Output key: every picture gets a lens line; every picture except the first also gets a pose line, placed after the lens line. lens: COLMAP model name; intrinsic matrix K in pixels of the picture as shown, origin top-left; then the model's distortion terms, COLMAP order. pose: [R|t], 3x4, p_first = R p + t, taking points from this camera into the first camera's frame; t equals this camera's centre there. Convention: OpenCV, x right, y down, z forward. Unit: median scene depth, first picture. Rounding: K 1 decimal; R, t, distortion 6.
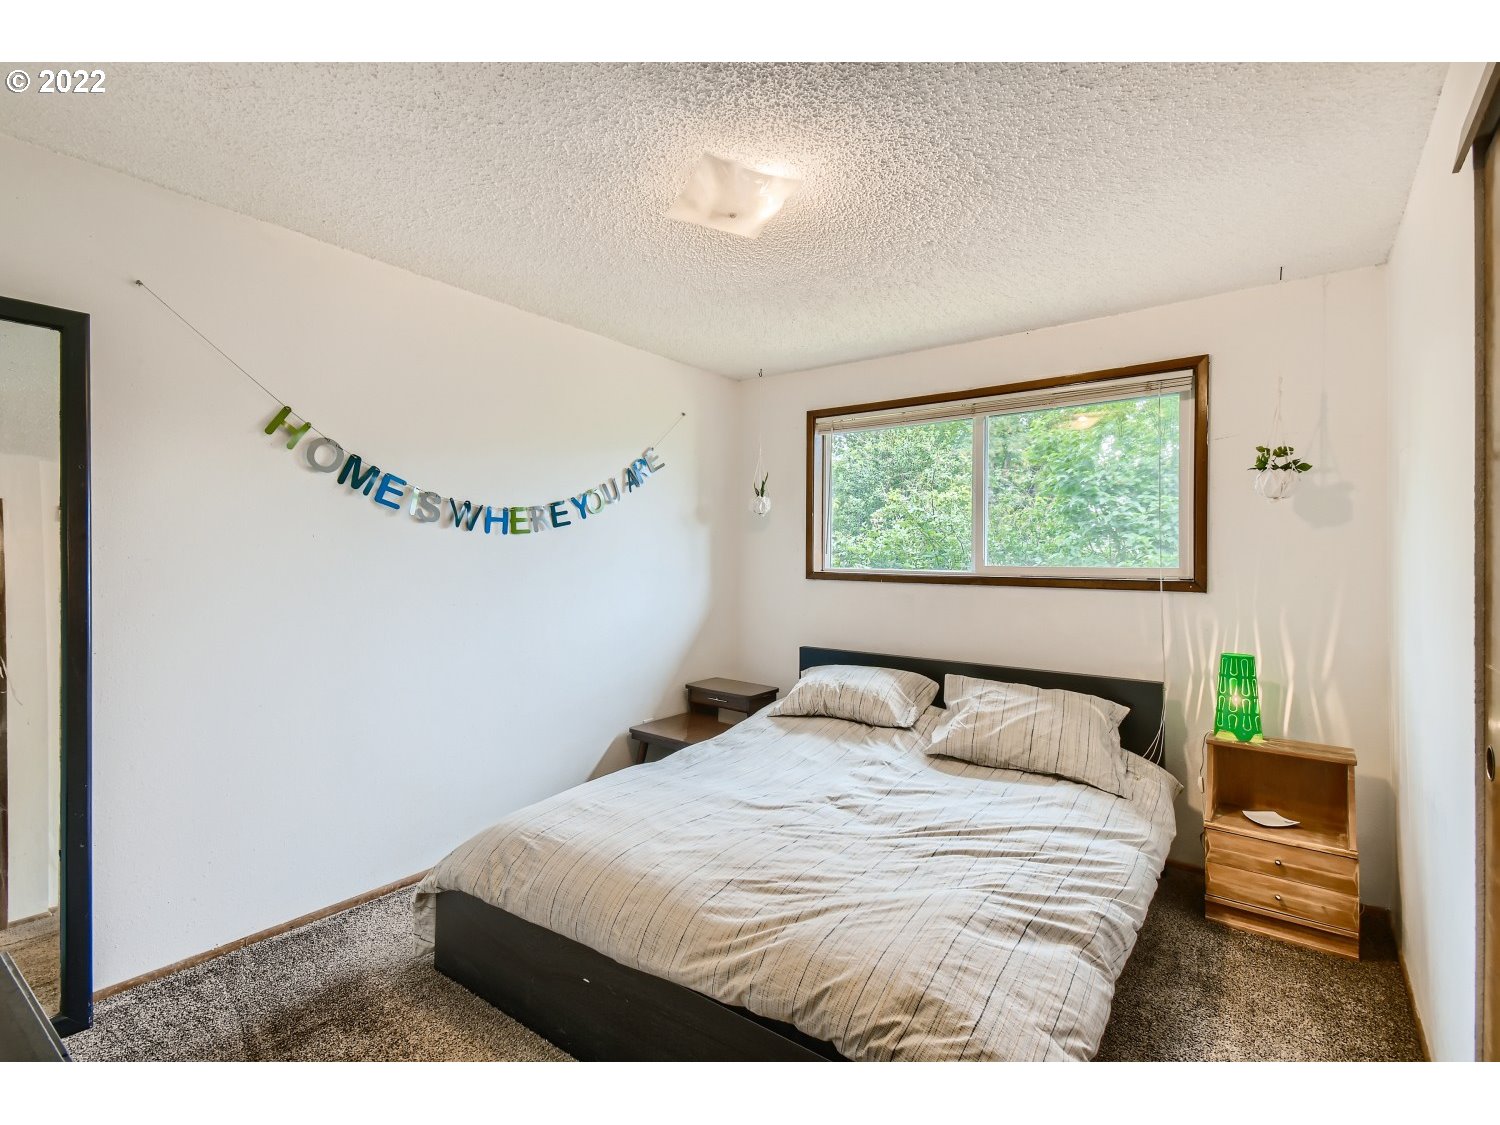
lens RADIAL K [[723.5, 0, 750.0], [0, 723.5, 562.5], [0, 0, 1]] dist [0.061496, -0.036064]
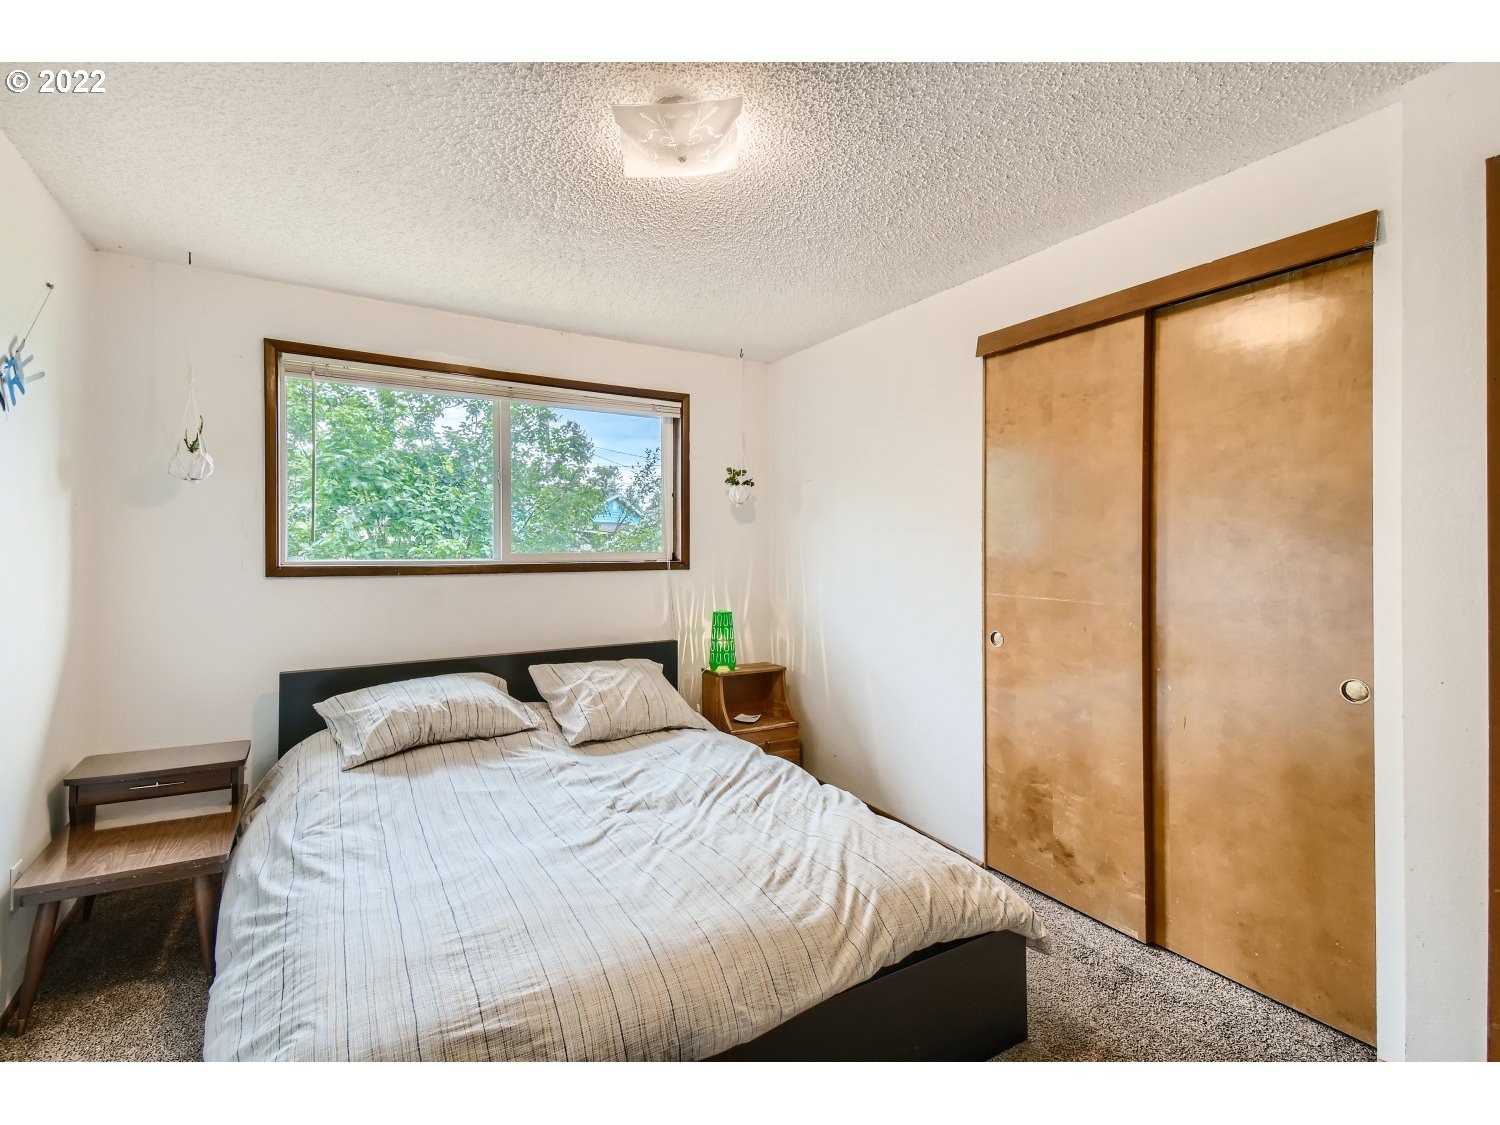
lens RADIAL K [[706.0, 0, 750.1], [0, 706.0, 552.6], [0, 0, 1]] dist [0.069543, -0.032724]
pose [[0.369411, -0.019676, 0.929058, -0.587046], [0.010410, 0.999801, 0.017034, -0.012124], [-0.929208, 0.003379, 0.369542, 0.443650]]
